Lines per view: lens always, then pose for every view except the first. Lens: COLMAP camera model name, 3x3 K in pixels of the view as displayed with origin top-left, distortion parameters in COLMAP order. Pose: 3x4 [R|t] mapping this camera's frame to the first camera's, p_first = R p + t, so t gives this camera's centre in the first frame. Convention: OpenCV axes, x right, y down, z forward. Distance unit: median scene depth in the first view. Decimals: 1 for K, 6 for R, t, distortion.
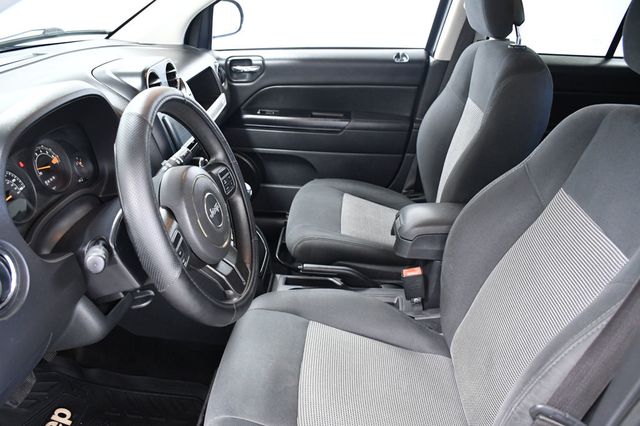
lens RADIAL K [[494.5, 0, 318.2], [0, 494.5, 229.8], [0, 0, 1]] dist [-0.145446, 0.104718]
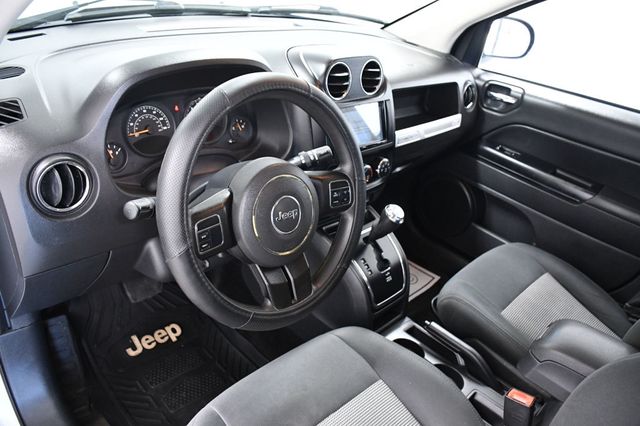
lens RADIAL K [[494.5, 0, 318.2], [0, 494.5, 229.8], [0, 0, 1]] dist [-0.145446, 0.104718]
pose [[0.749553, 0.408824, -0.520609, 0.158028], [-0.417714, 0.902244, 0.107105, -0.066343], [0.513504, 0.137185, 0.847050, 0.113015]]
